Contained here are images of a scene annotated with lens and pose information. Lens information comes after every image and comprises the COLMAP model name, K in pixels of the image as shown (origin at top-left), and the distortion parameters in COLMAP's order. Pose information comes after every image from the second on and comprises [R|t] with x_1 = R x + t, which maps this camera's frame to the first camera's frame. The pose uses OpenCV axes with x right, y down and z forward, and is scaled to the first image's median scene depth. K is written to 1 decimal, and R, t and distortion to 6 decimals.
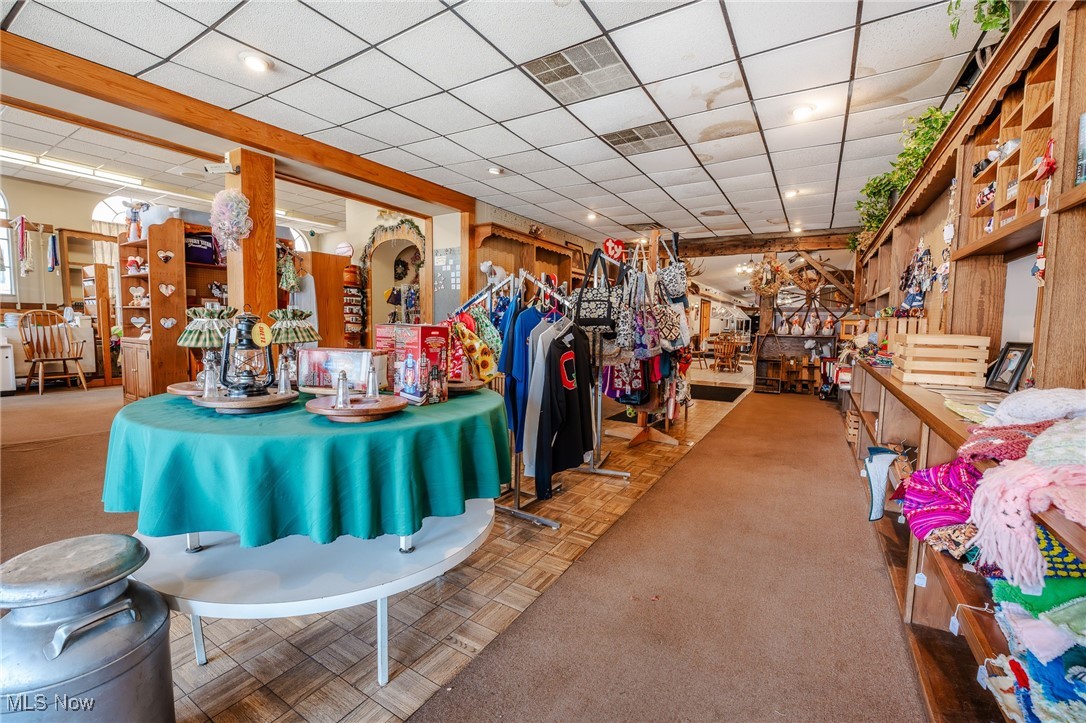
lens RADIAL K [[450.0, 0, 542.9], [0, 450.0, 360.4], [0, 0, 1]] dist [-0.002376, -0.000037]
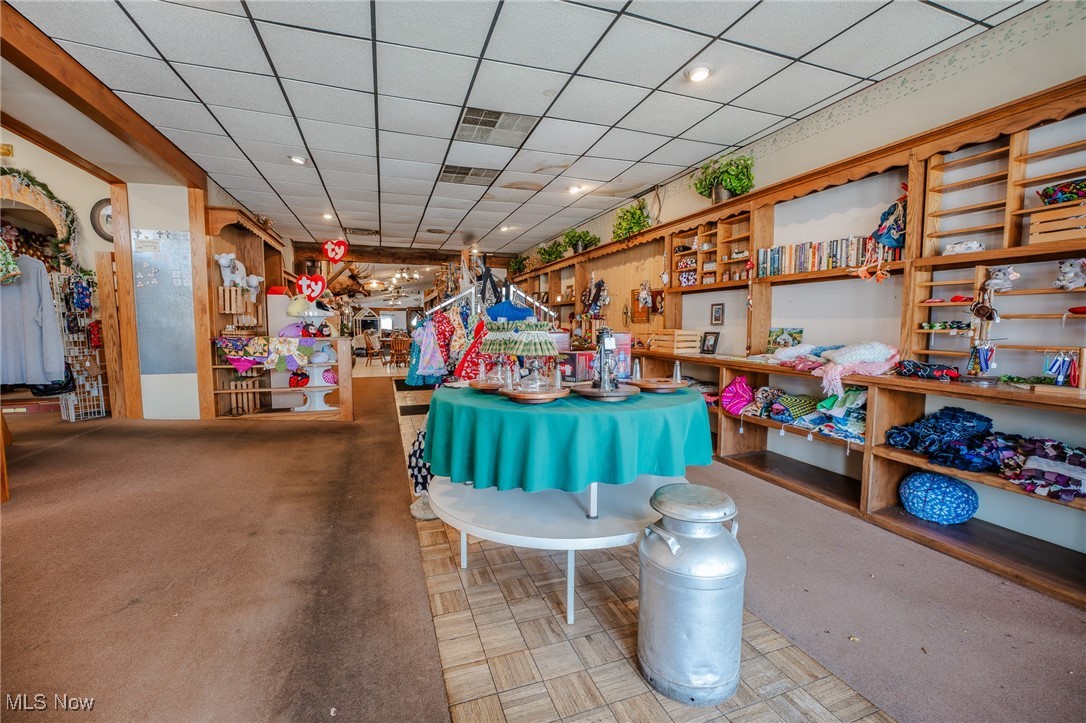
lens RADIAL K [[450.0, 0, 533.4], [0, 450.0, 357.7], [0, 0, 1]] dist [-0.002376, -0.000037]
pose [[0.647427, -0.073475, 0.758577, -0.628855], [0.078302, 0.996487, 0.029689, -0.023978], [-0.758094, 0.040177, 0.650907, 0.099164]]
